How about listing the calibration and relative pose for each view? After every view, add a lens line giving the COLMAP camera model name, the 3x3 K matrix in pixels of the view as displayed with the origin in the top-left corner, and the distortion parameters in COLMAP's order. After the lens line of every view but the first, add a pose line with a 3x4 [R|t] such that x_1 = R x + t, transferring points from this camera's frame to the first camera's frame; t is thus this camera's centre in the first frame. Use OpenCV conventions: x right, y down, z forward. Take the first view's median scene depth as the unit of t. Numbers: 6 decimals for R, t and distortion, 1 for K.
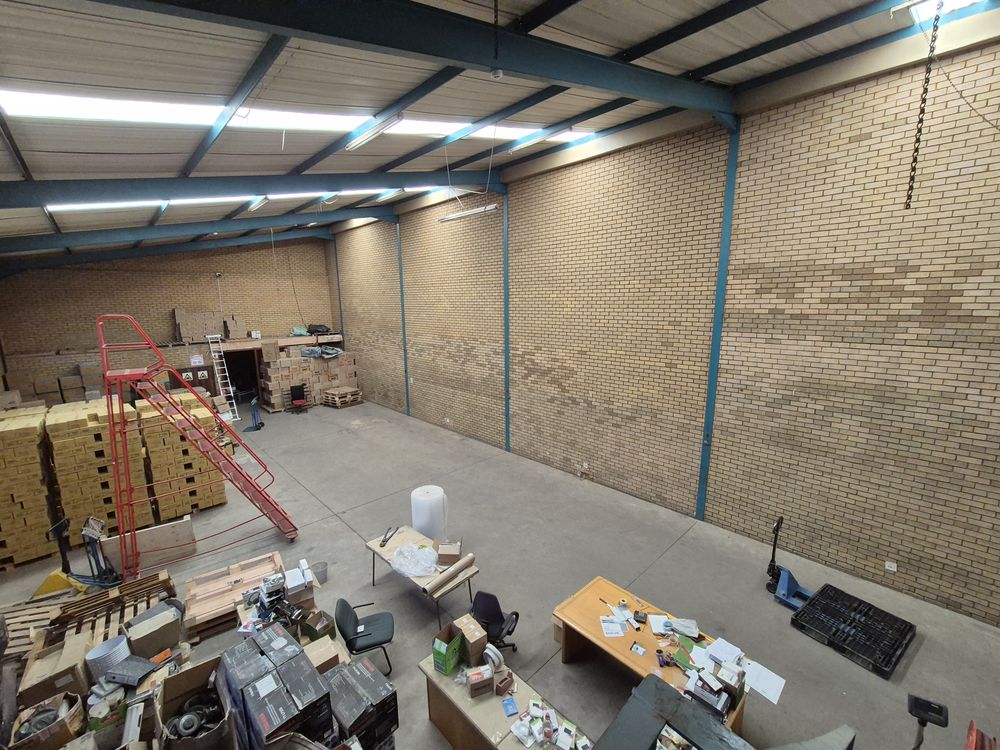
lens RADIAL K [[412.9, 0, 502.3], [0, 412.9, 375.3], [0, 0, 1]] dist [-0.001513, 0.002253]
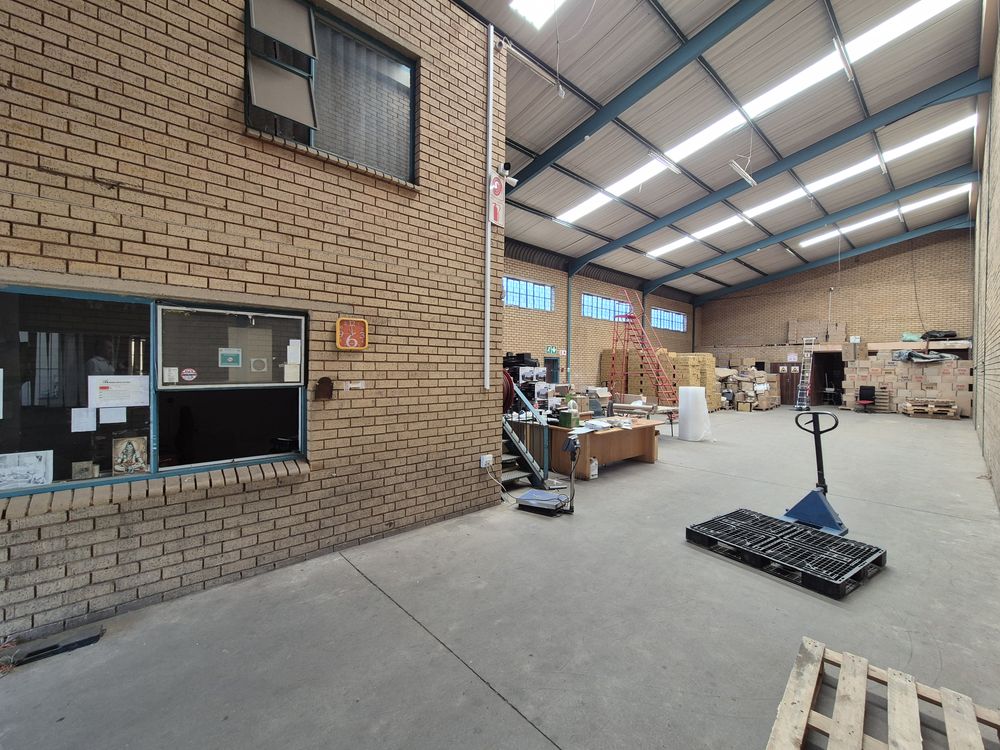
lens RADIAL K [[412.9, 0, 508.5], [0, 412.9, 373.2], [0, 0, 1]] dist [-0.001513, 0.002253]
pose [[-0.020978, 0.027203, -0.999410, 0.778195], [-0.192487, 0.980818, 0.030738, 0.202267], [0.981075, 0.193019, -0.015339, 0.267235]]
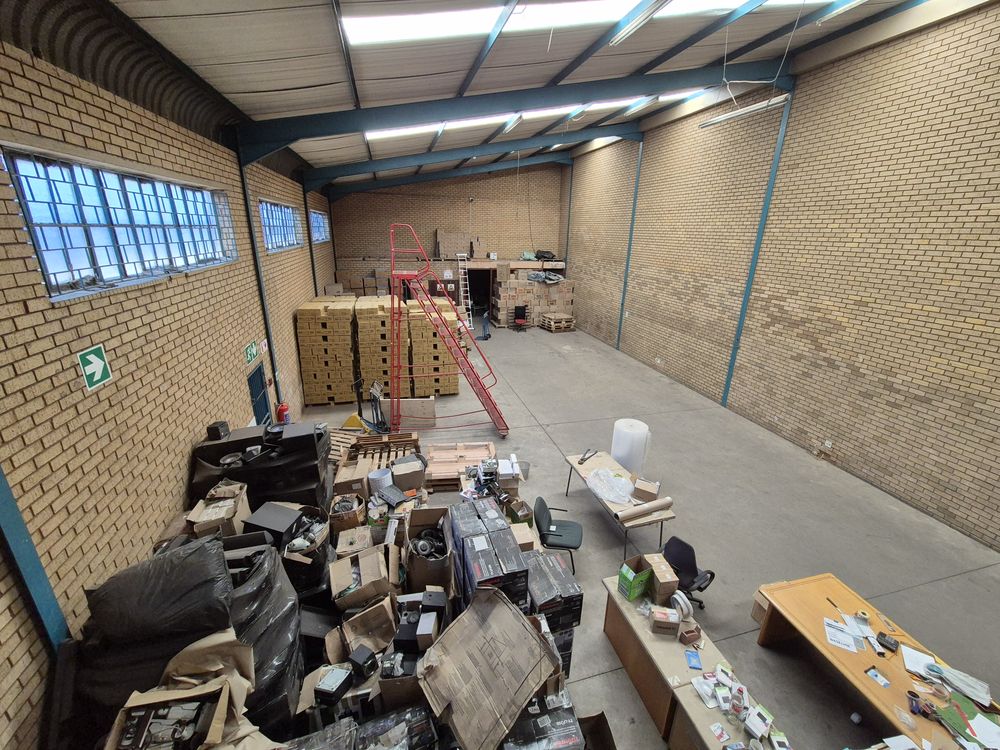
lens RADIAL K [[412.9, 0, 510.8], [0, 412.9, 369.2], [0, 0, 1]] dist [-0.001513, 0.002253]
pose [[0.880566, 0.185960, -0.435916, -0.020441], [-0.124619, 0.978288, 0.165598, 0.017073], [0.457246, -0.091497, 0.884621, 0.012590]]
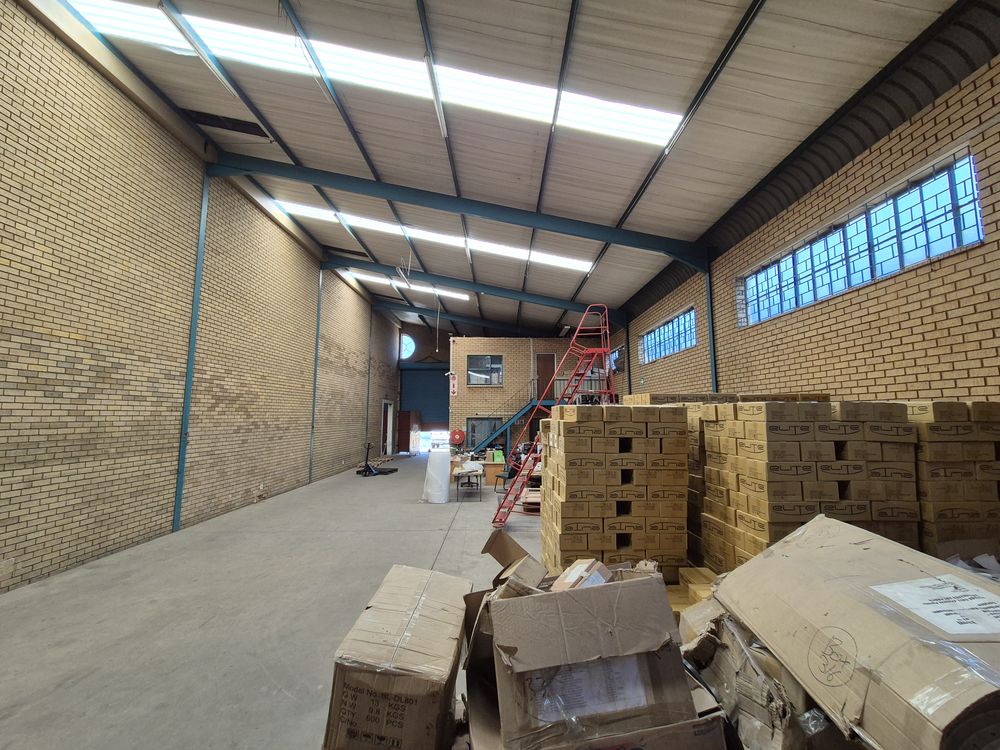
lens RADIAL K [[412.9, 0, 510.7], [0, 412.9, 372.3], [0, 0, 1]] dist [-0.001513, 0.002253]
pose [[-0.737428, 0.082065, 0.670422, -0.937283], [0.129530, 0.991350, 0.021126, -0.007010], [-0.662889, 0.102419, -0.741679, 1.269187]]
